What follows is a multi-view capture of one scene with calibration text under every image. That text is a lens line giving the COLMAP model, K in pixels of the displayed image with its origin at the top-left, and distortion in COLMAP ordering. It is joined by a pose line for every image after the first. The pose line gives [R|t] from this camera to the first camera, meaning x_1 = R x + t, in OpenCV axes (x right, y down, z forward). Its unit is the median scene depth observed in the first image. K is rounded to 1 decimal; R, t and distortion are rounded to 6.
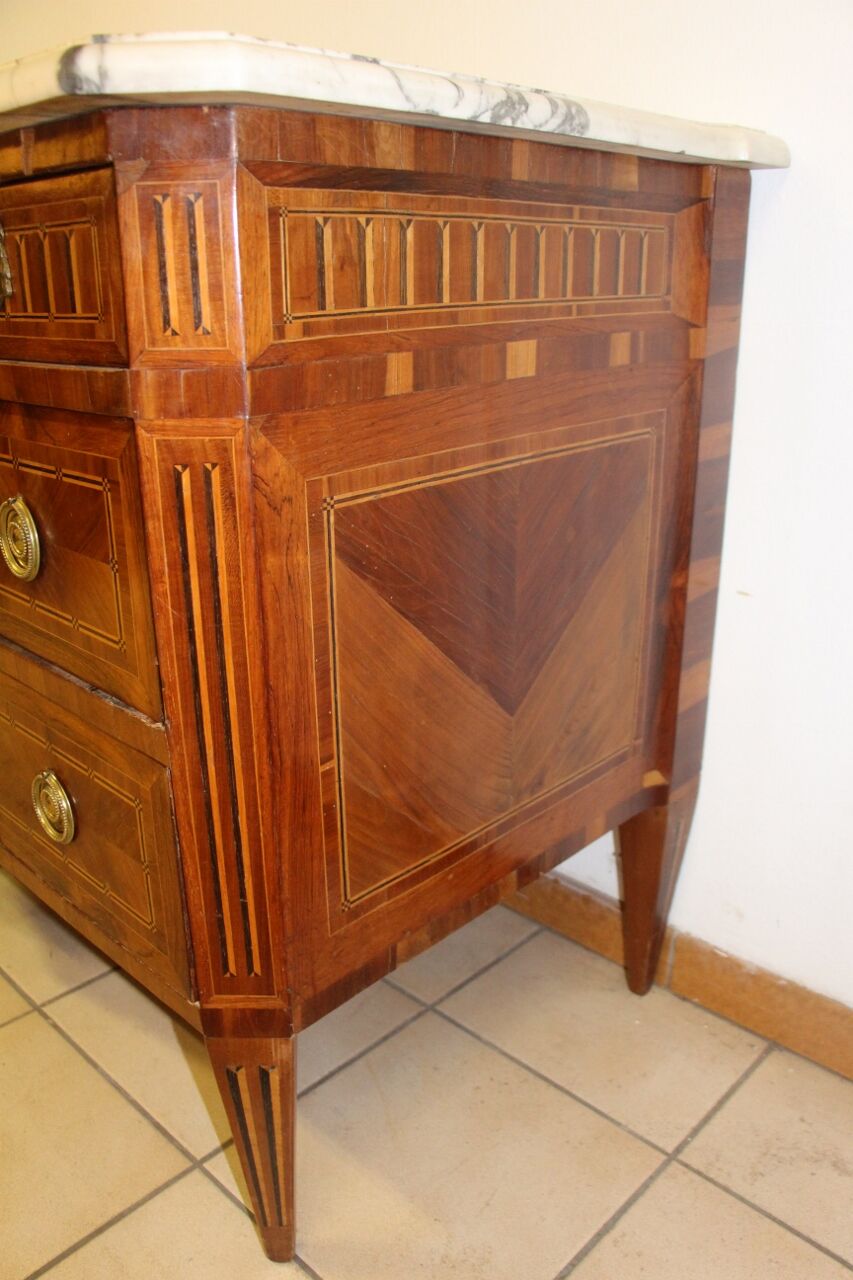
lens RADIAL K [[1037.4, 0, 440.0], [0, 1037.4, 649.6], [0, 0, 1]] dist [-0.189752, 0.148341]
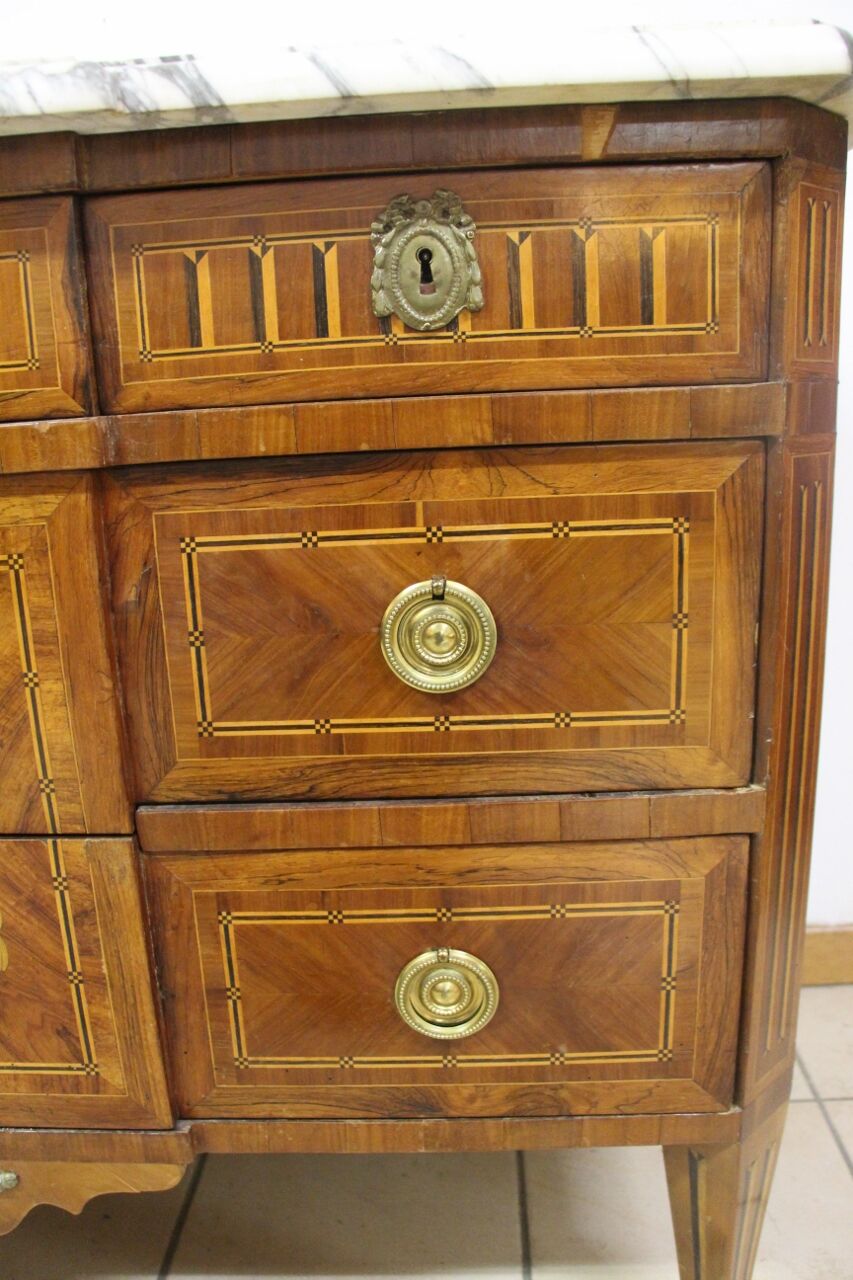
lens RADIAL K [[1050.1, 0, 426.5], [0, 1050.1, 640.0], [0, 0, 1]] dist [-0.197491, 0.151189]
pose [[0.751013, -0.196147, 0.630481, -0.930594], [0.270862, 0.962337, -0.023255, -0.094682], [-0.602174, 0.188238, 0.775856, 0.417079]]
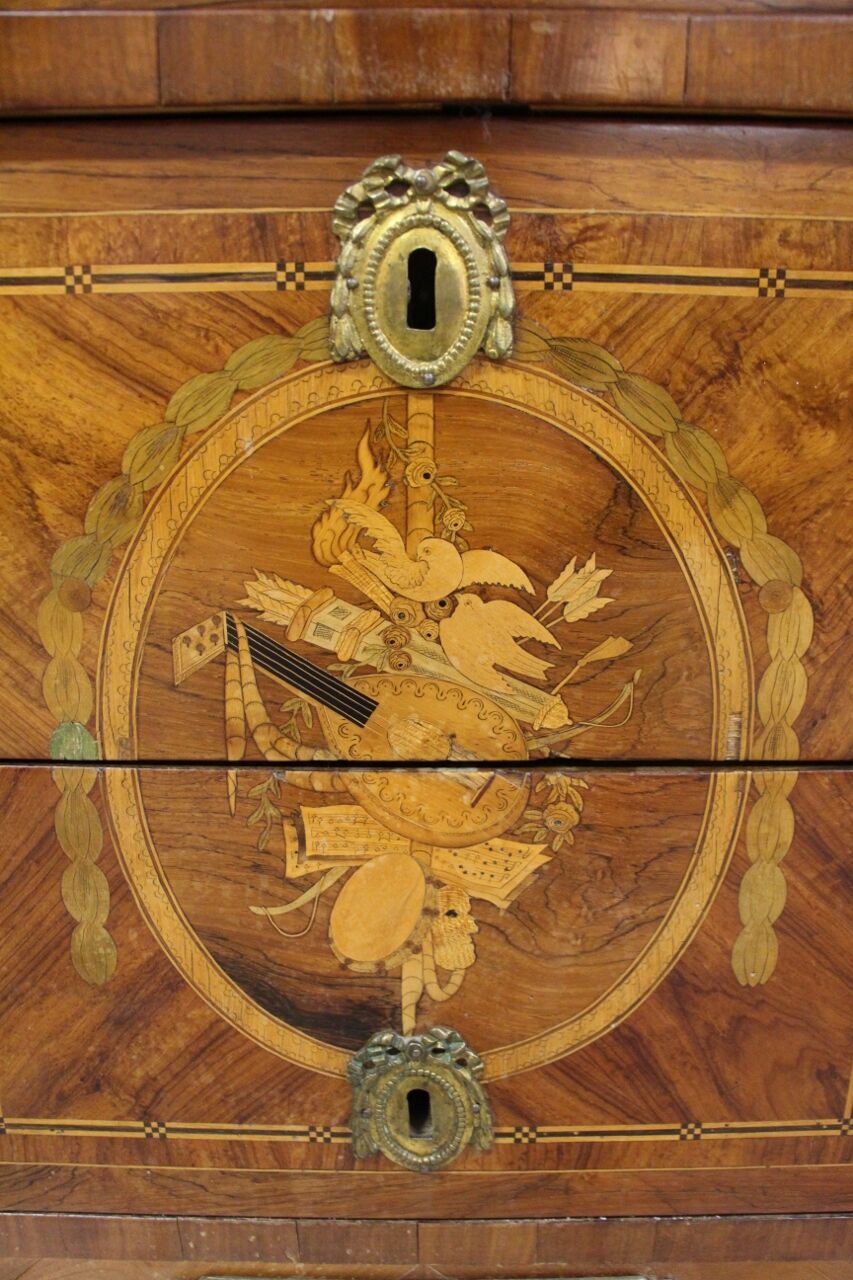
lens RADIAL K [[1037.4, 0, 440.0], [0, 1037.4, 649.6], [0, 0, 1]] dist [-0.189752, 0.148341]
pose [[0.730891, -0.203445, 0.651467, -1.150922], [0.237905, 0.970614, 0.036202, -0.171817], [-0.639687, 0.128528, 0.757813, 1.039192]]
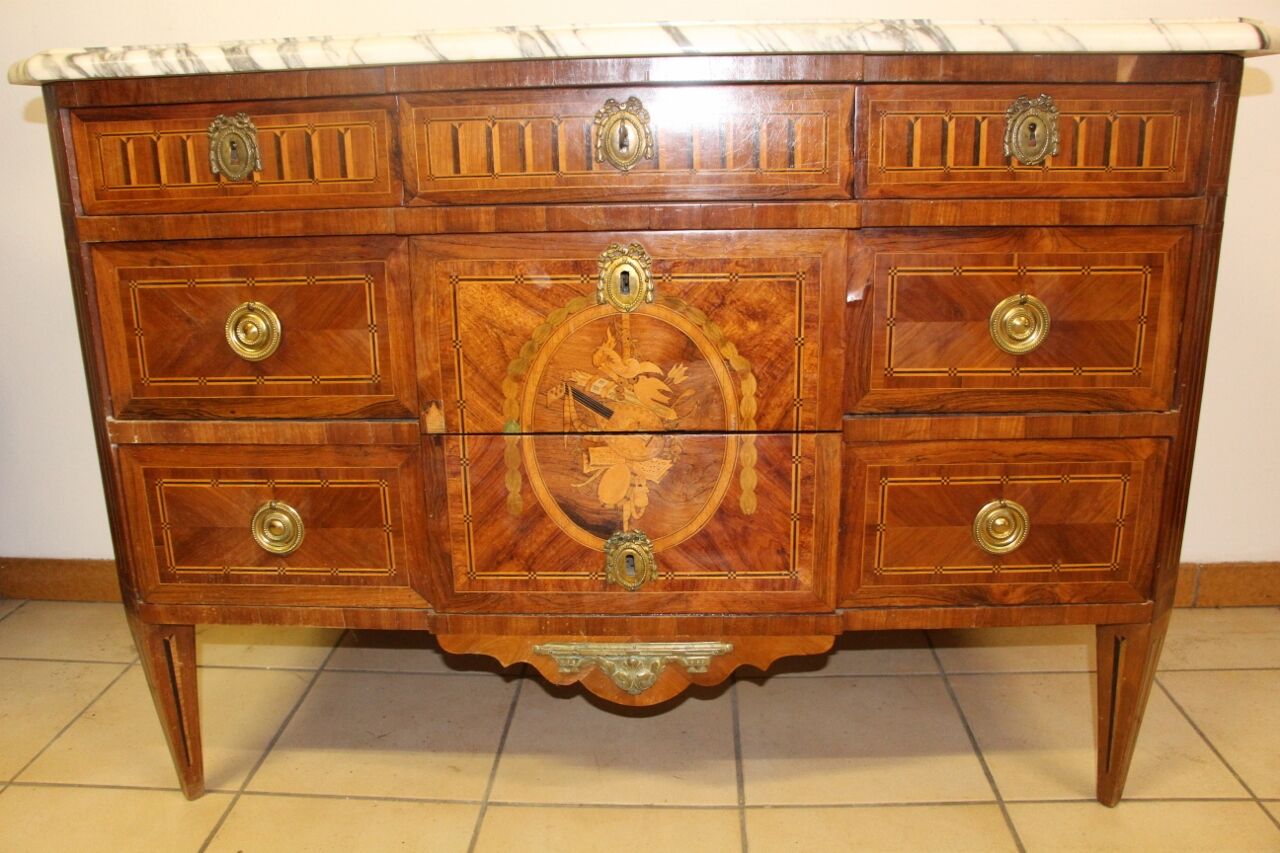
lens RADIAL K [[1037.4, 0, 636.7], [0, 1037.4, 408.4], [0, 0, 1]] dist [-0.189752, 0.148341]
pose [[0.761009, -0.191996, 0.619680, -1.761428], [0.248527, 0.968612, -0.005103, -0.125477], [-0.599249, 0.157890, 0.784838, 0.235571]]
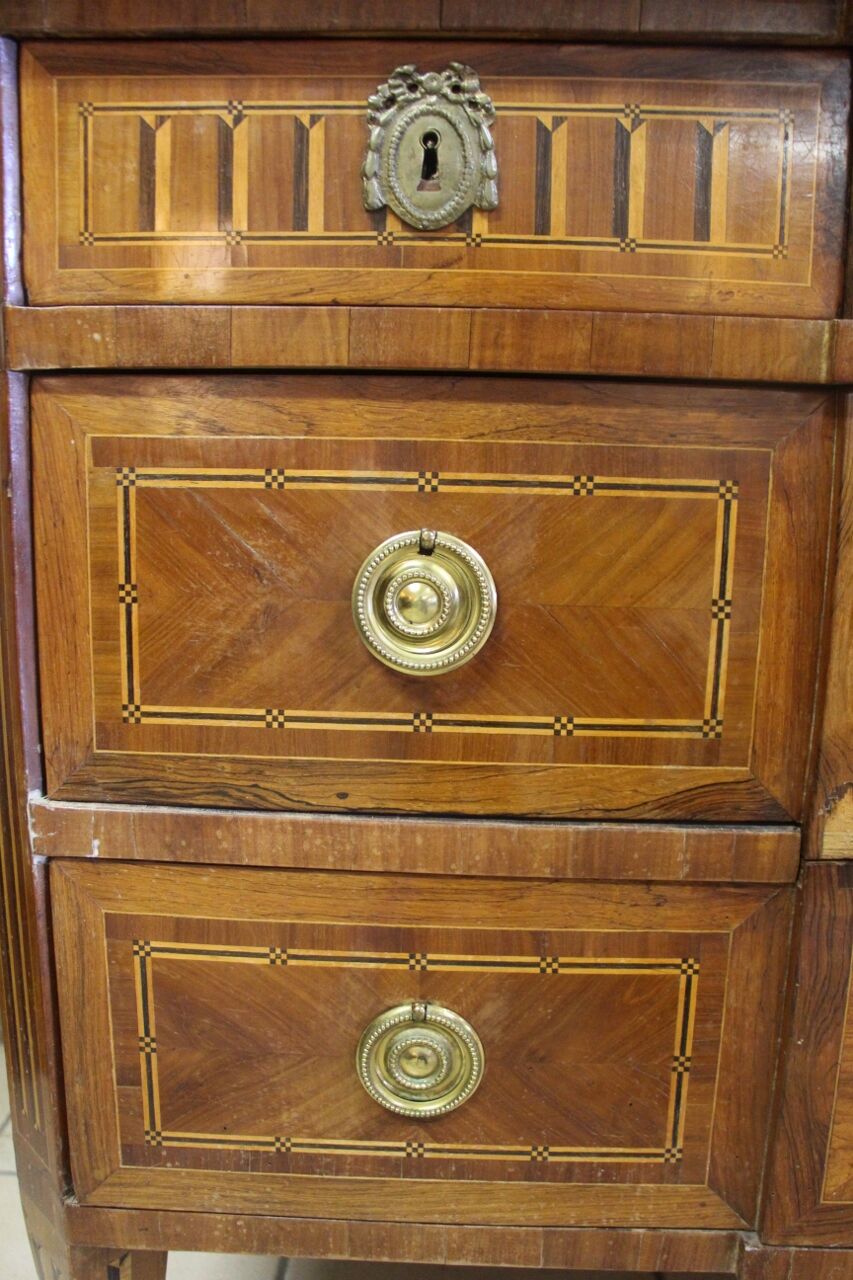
lens RADIAL K [[1037.4, 0, 440.0], [0, 1037.4, 649.6], [0, 0, 1]] dist [-0.189752, 0.148341]
pose [[0.756833, -0.108726, 0.644502, -1.645044], [0.216562, 0.972082, -0.090320, -0.298797], [-0.616689, 0.207932, 0.759249, 1.257838]]
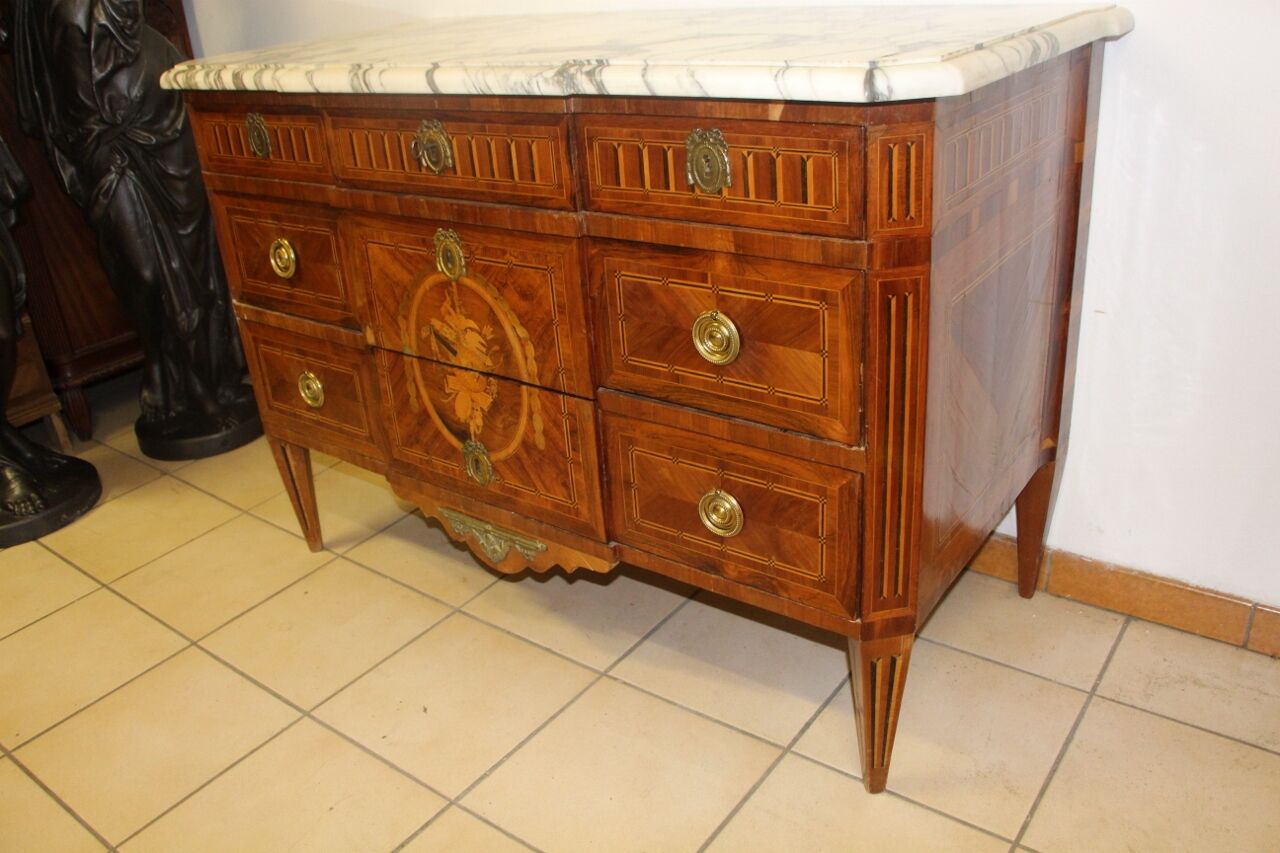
lens RADIAL K [[1050.1, 0, 646.4], [0, 1050.1, 420.8], [0, 0, 1]] dist [-0.197491, 0.151189]
pose [[0.990308, -0.118515, 0.072415, -0.662276], [0.112184, 0.989958, 0.086010, -0.137361], [-0.081882, -0.077053, 0.993659, -0.568142]]
